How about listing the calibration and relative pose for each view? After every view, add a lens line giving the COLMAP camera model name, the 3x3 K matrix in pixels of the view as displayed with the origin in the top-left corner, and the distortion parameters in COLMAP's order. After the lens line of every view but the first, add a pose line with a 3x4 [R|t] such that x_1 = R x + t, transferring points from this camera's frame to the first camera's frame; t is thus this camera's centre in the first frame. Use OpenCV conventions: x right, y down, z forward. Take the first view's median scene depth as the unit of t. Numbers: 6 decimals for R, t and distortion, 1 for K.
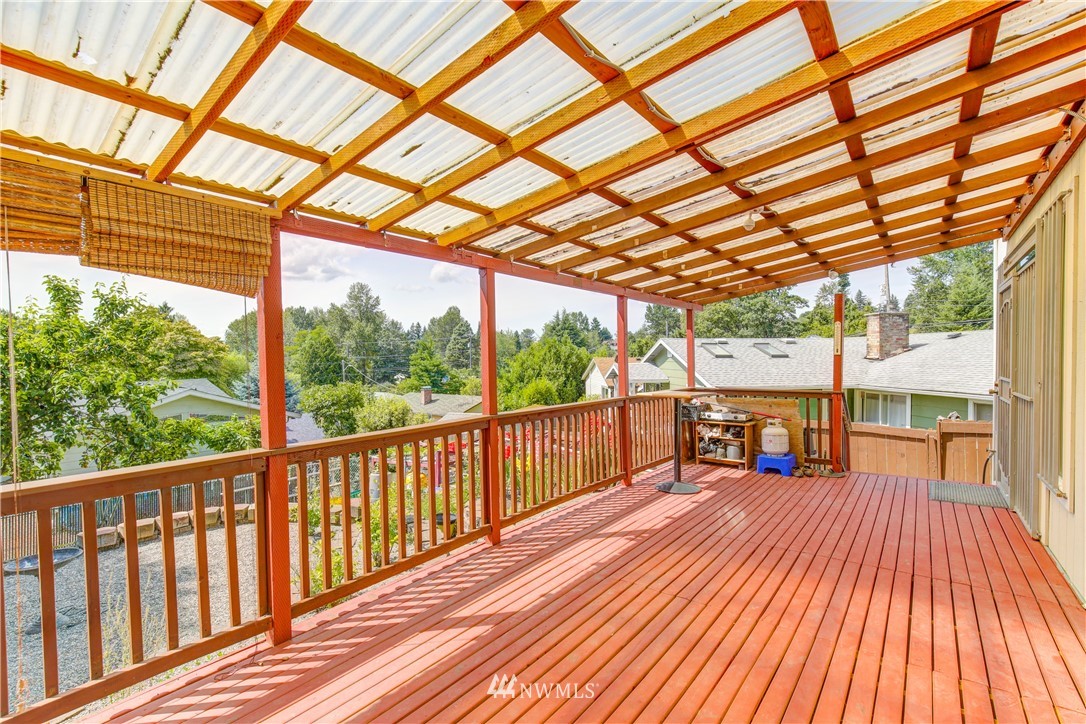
lens RADIAL K [[486.3, 0, 549.1], [0, 486.3, 364.1], [0, 0, 1]] dist [-0.010171, 0.004816]
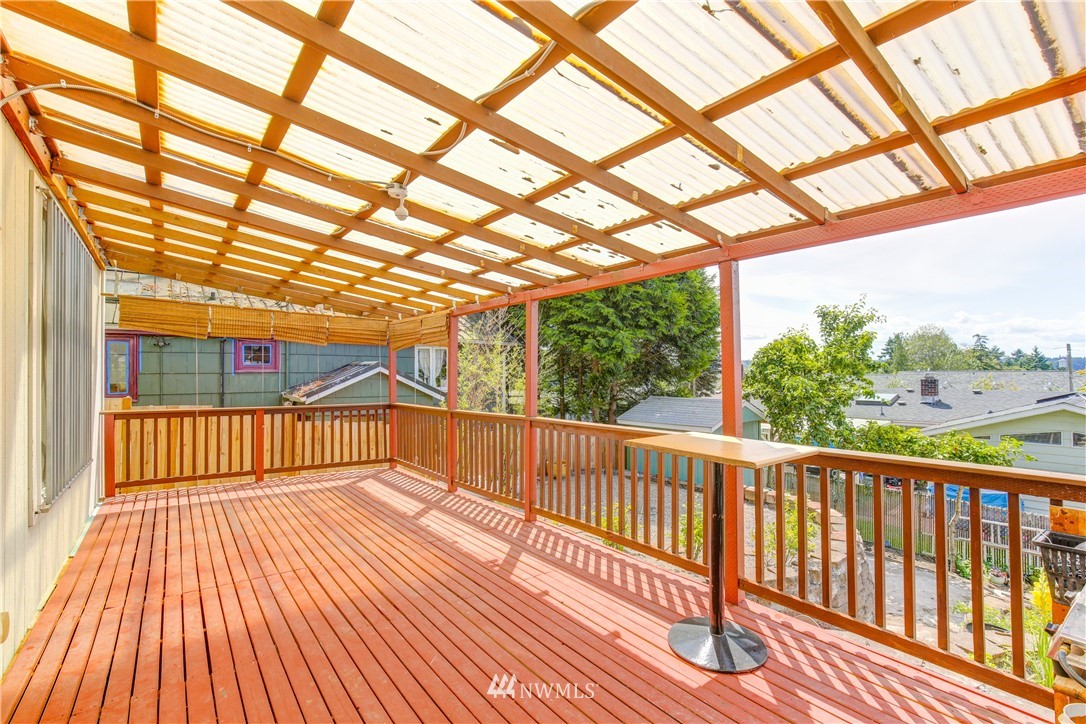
lens RADIAL K [[486.3, 0, 548.3], [0, 486.3, 368.3], [0, 0, 1]] dist [-0.010171, 0.004816]
pose [[-0.241845, -0.000164, -0.970315, 1.392568], [-0.001764, 0.999998, 0.000271, -0.027038], [0.970313, 0.001777, -0.241845, 1.738447]]
